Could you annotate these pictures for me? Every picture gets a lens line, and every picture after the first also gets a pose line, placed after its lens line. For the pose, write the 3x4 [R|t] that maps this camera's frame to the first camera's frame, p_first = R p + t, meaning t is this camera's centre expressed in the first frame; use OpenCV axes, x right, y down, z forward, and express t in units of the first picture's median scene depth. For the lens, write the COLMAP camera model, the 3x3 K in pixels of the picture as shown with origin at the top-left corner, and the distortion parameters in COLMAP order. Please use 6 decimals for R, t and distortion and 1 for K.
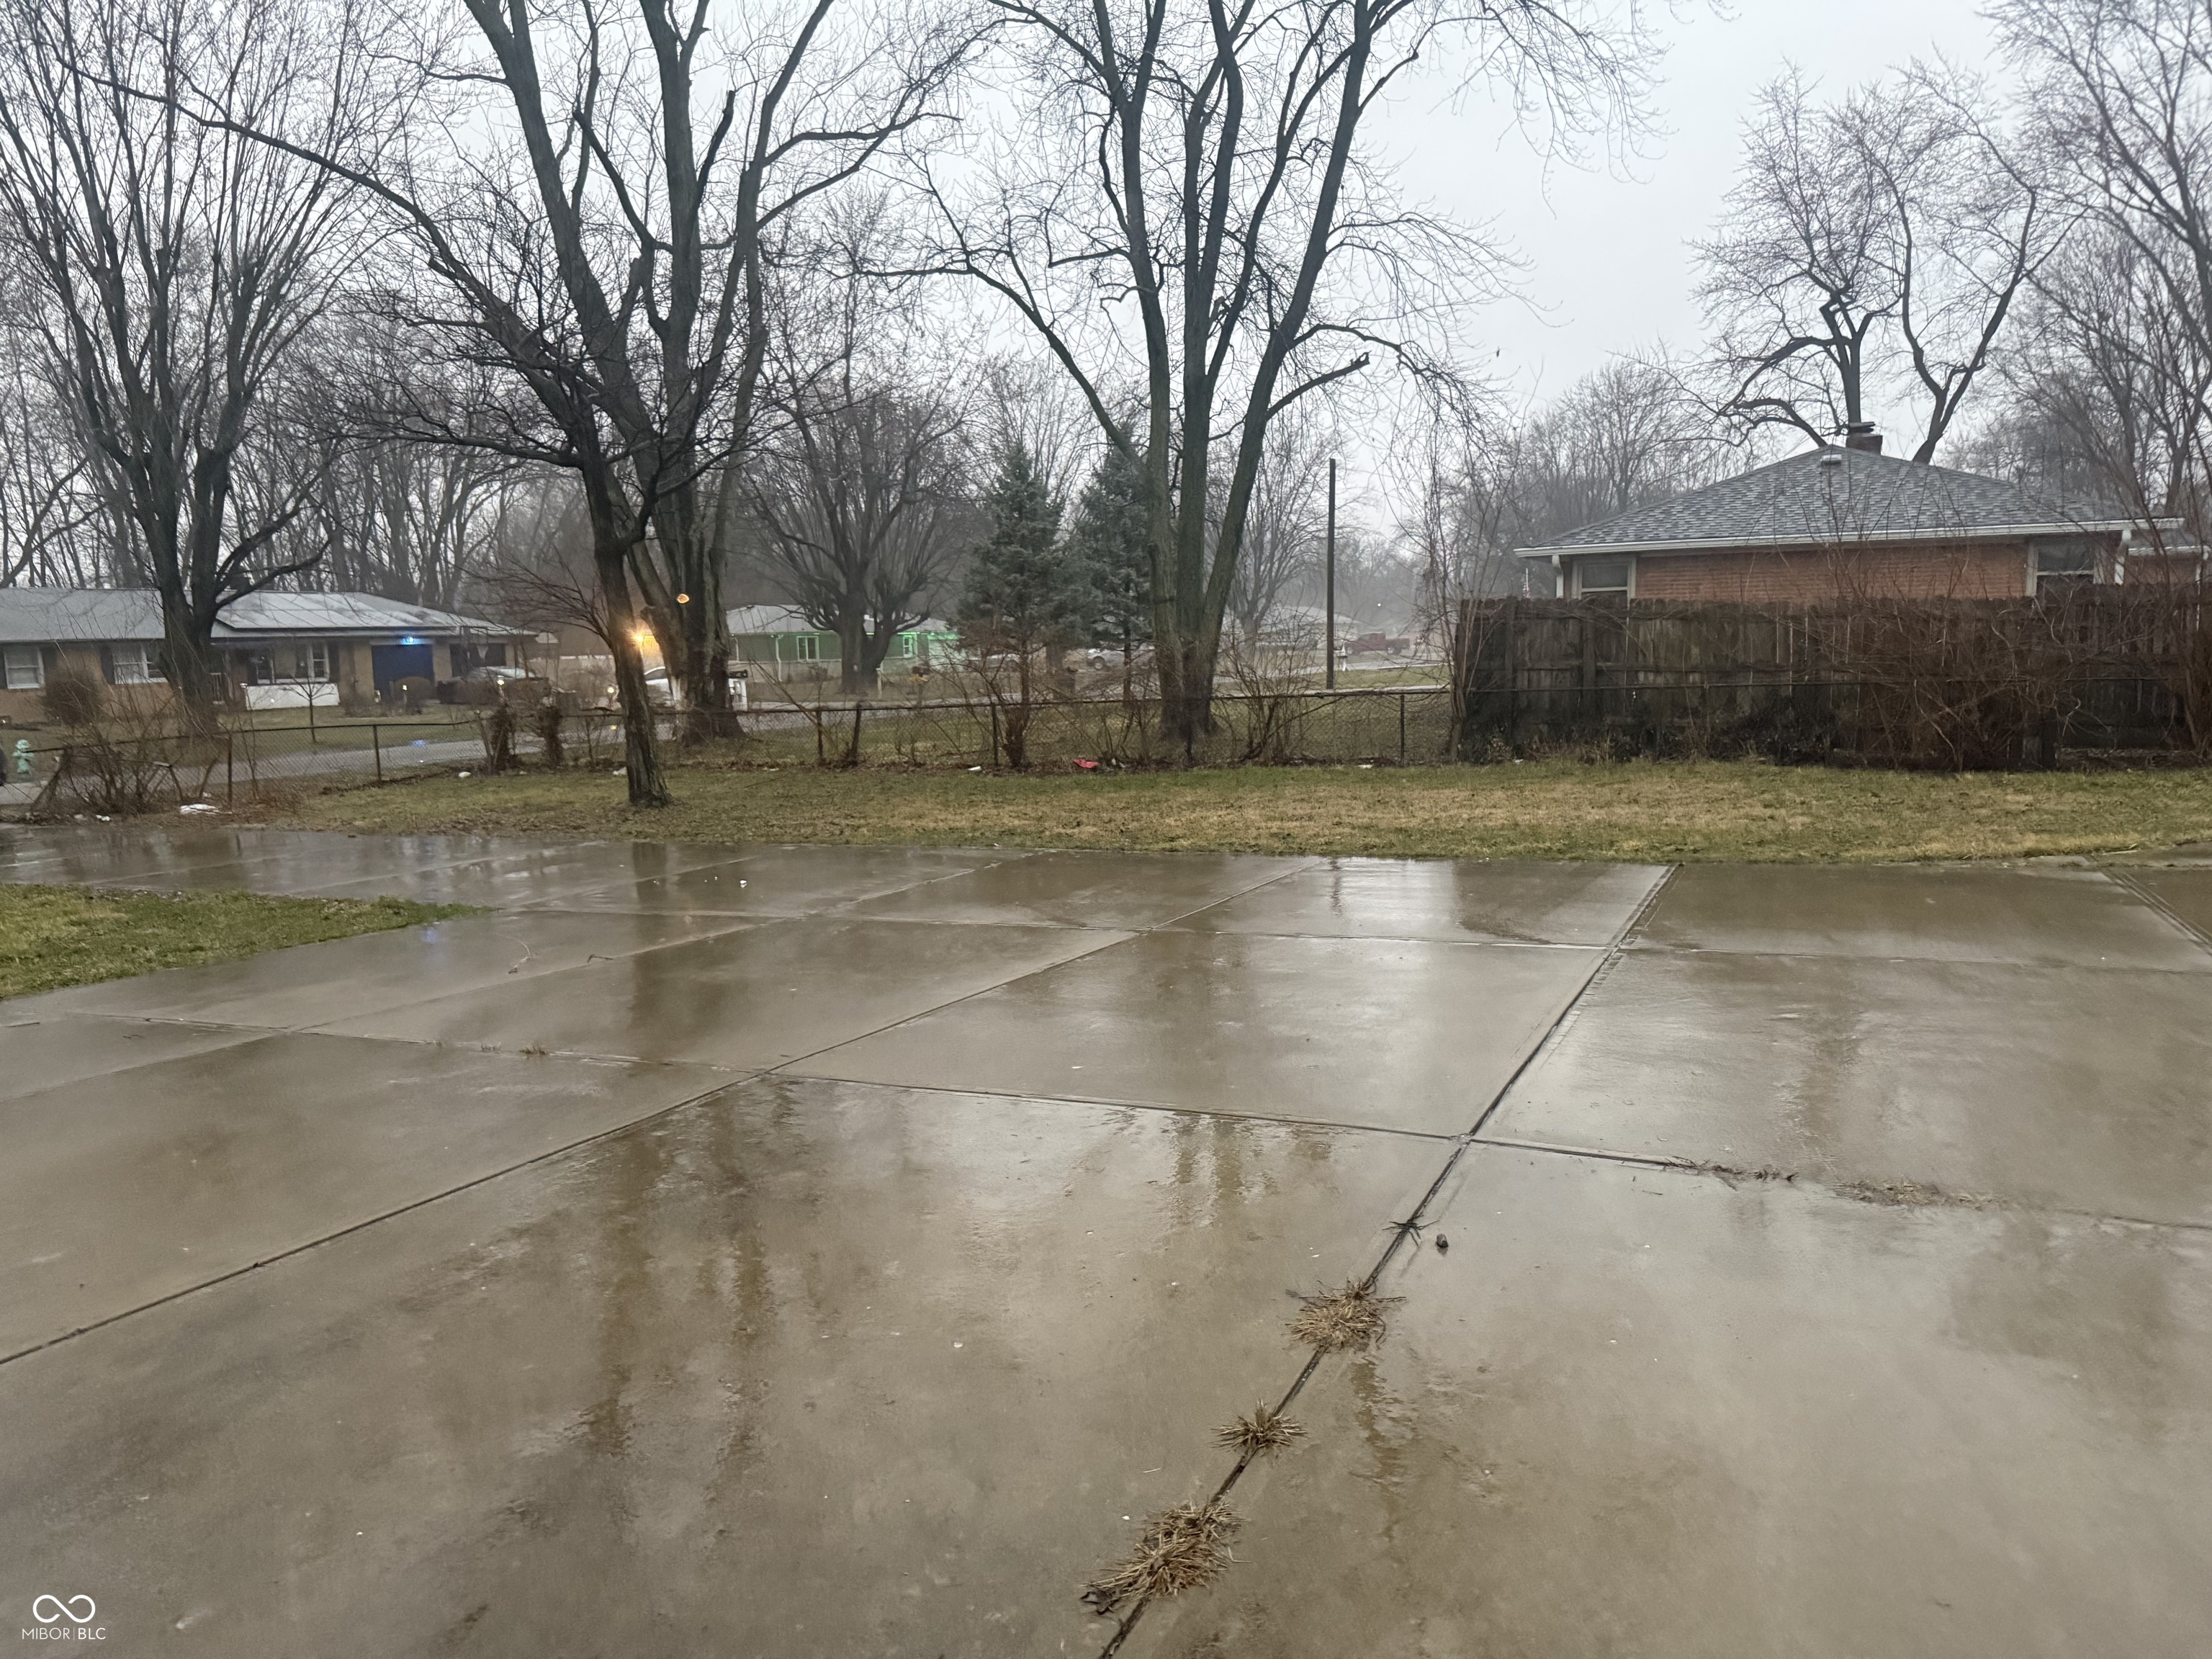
lens RADIAL K [[1567.2, 0, 1126.0], [0, 1567.2, 833.3], [0, 0, 1]] dist [0.008010, -0.012909]
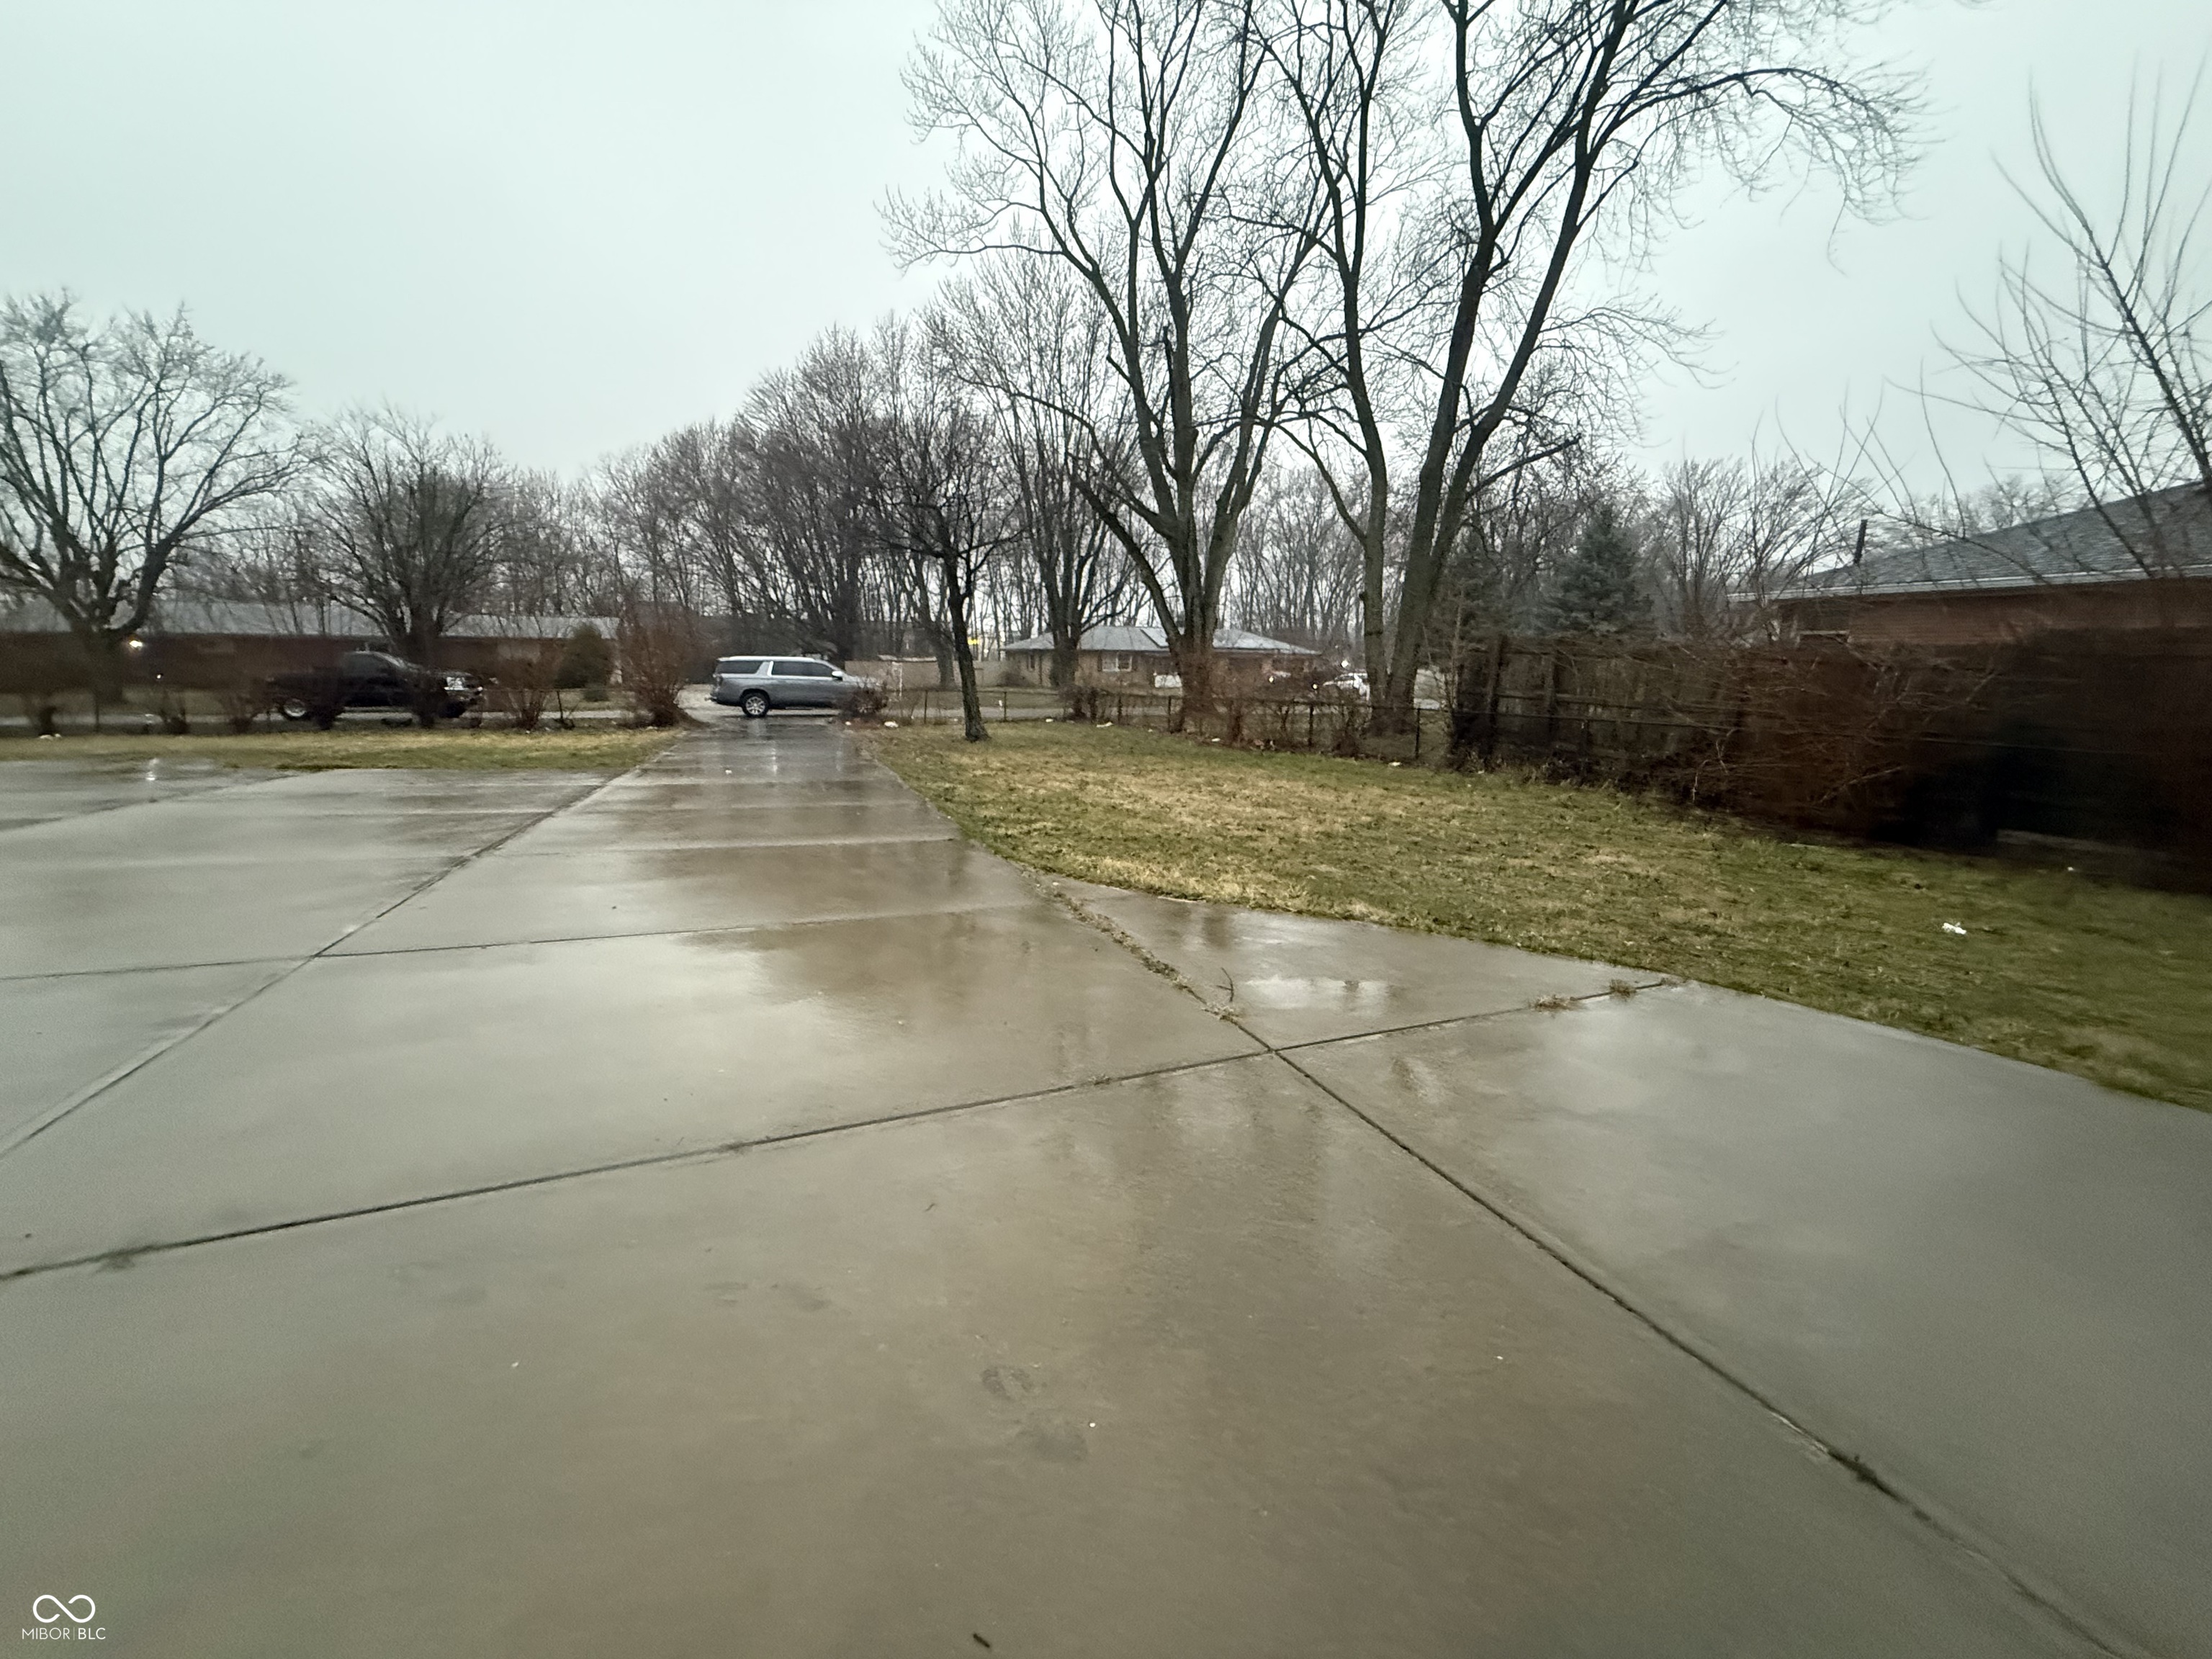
lens RADIAL K [[882.8, 0, 1105.1], [0, 882.8, 830.2], [0, 0, 1]] dist [0.000684, -0.000121]
pose [[0.725113, 0.163353, -0.668975, 0.328039], [-0.117409, 0.986560, 0.113641, -0.030016], [0.678547, -0.003859, 0.734546, 0.198724]]
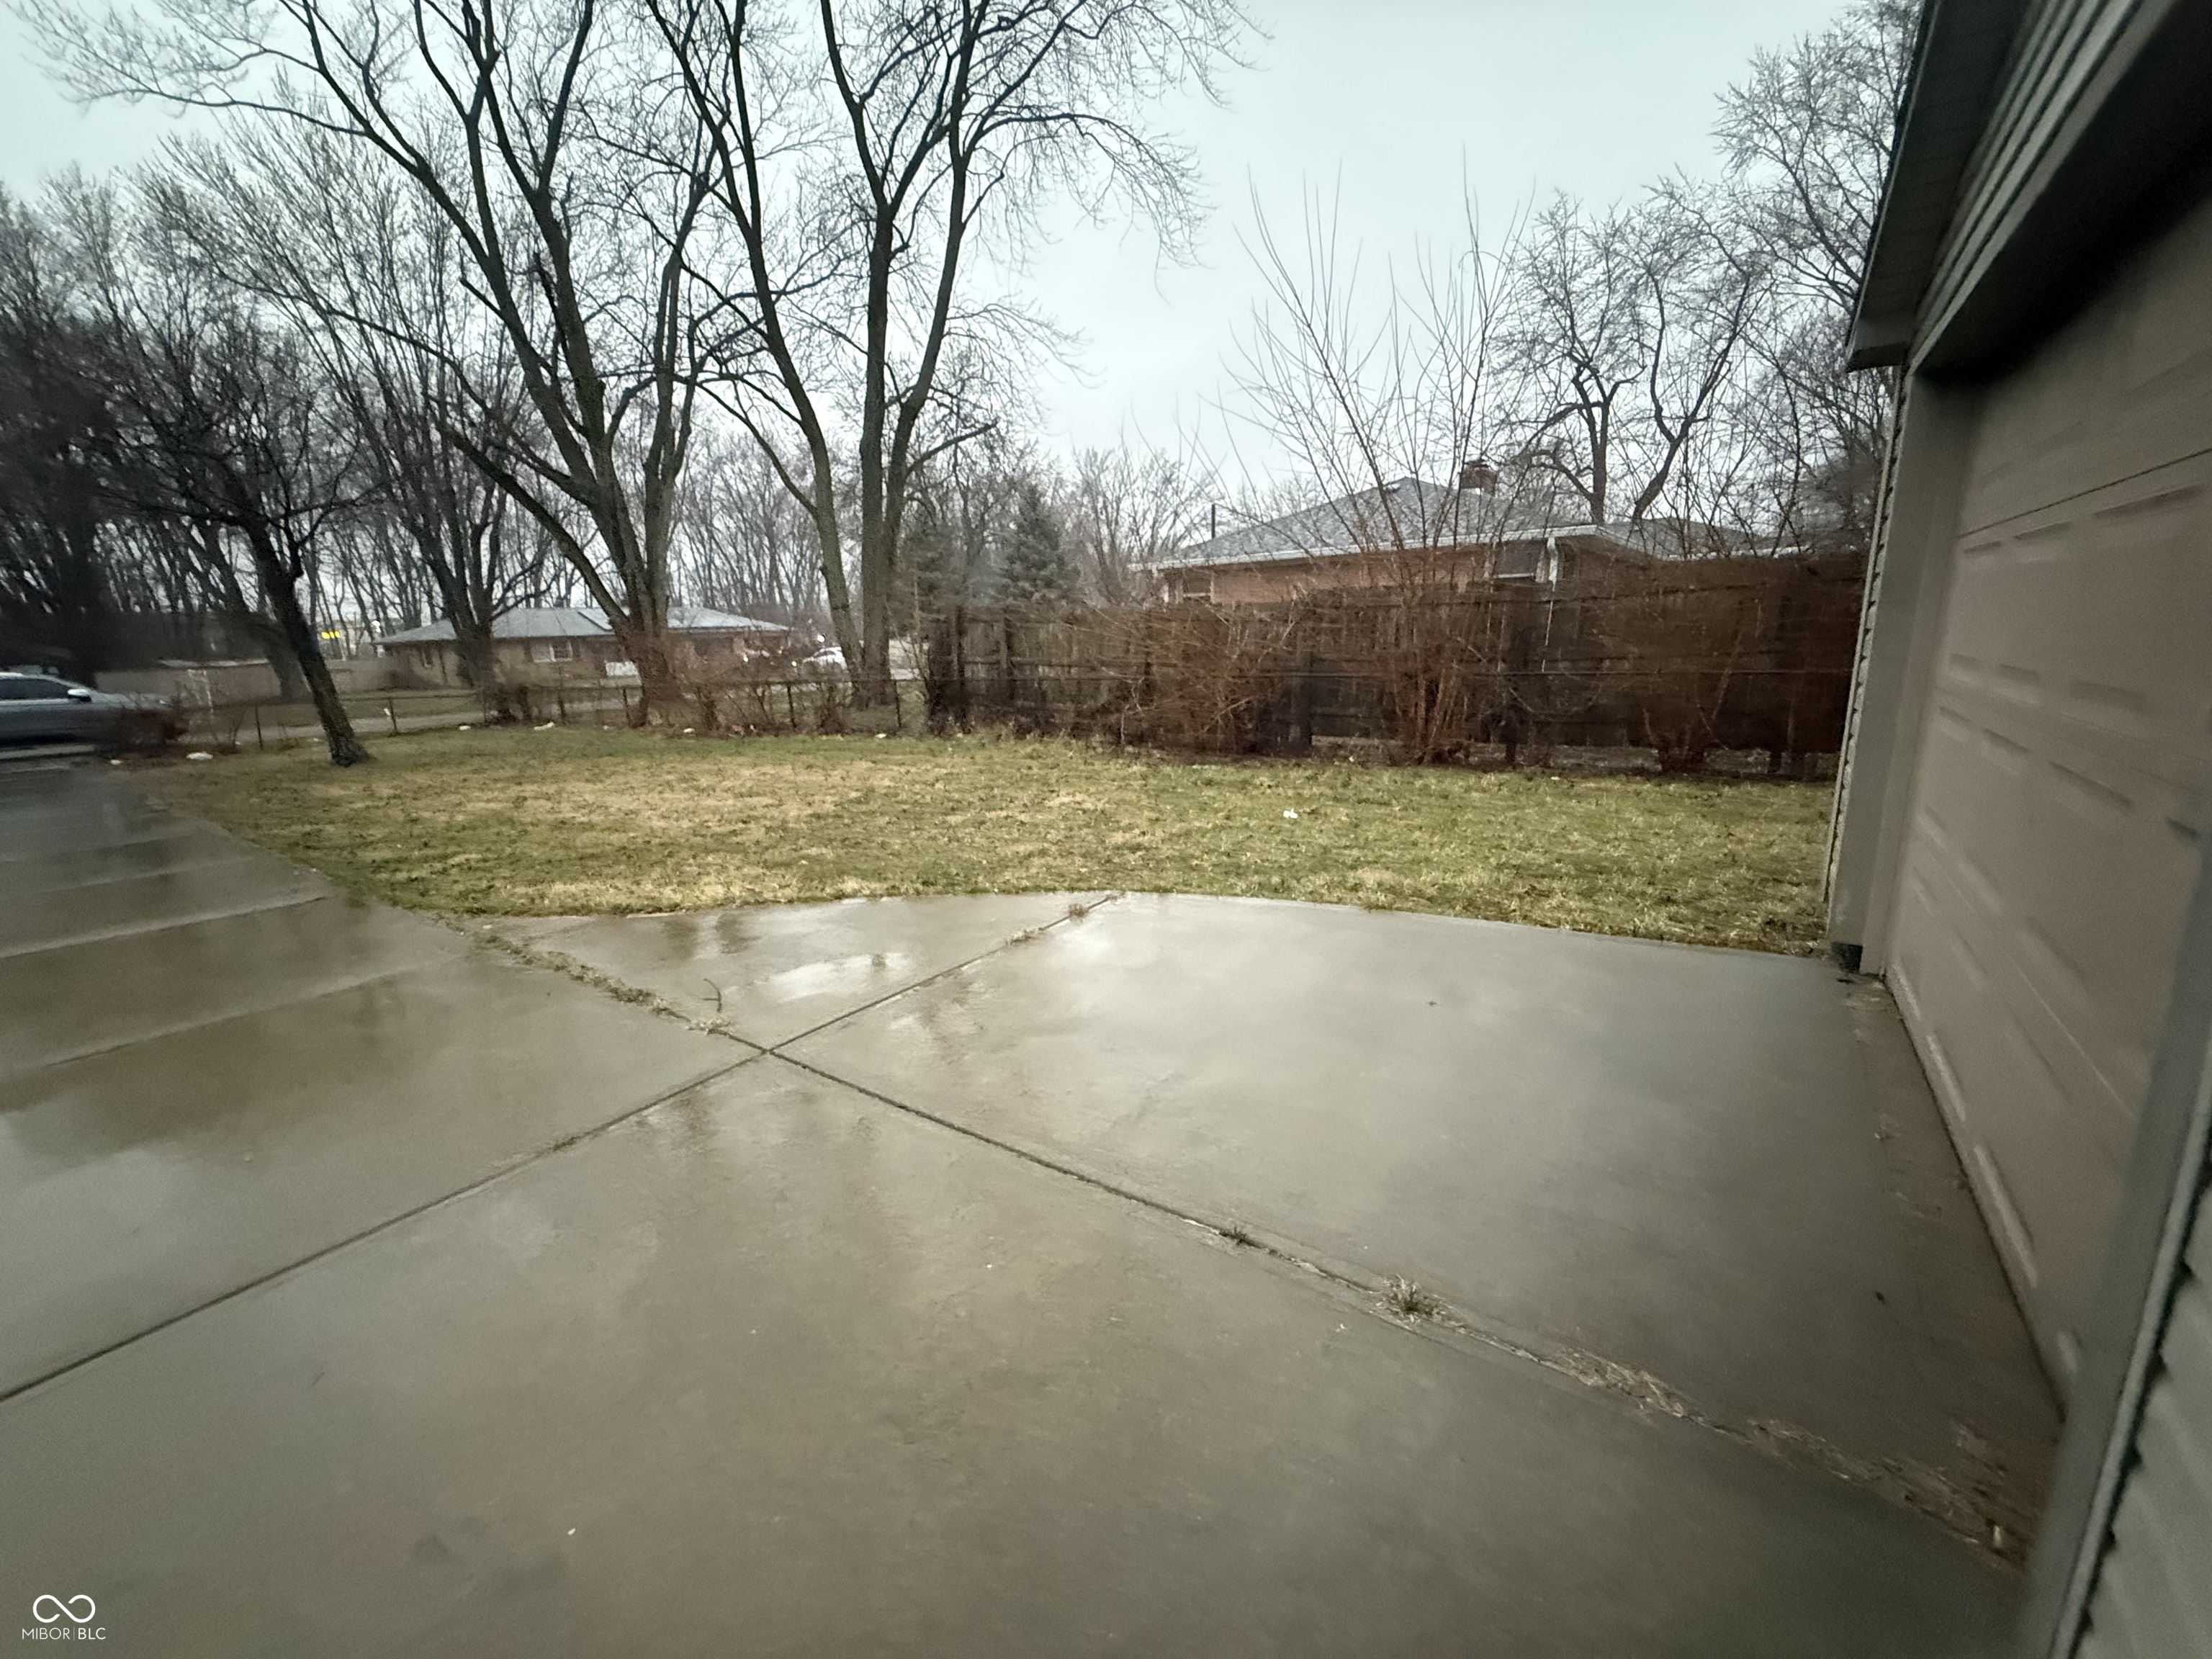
lens RADIAL K [[882.8, 0, 1105.1], [0, 882.8, 830.2], [0, 0, 1]] dist [0.000684, -0.000121]
pose [[0.980666, 0.032050, -0.193048, 0.333413], [-0.011563, 0.994264, 0.106326, -0.031043], [0.195348, -0.102038, 0.975411, 0.200559]]
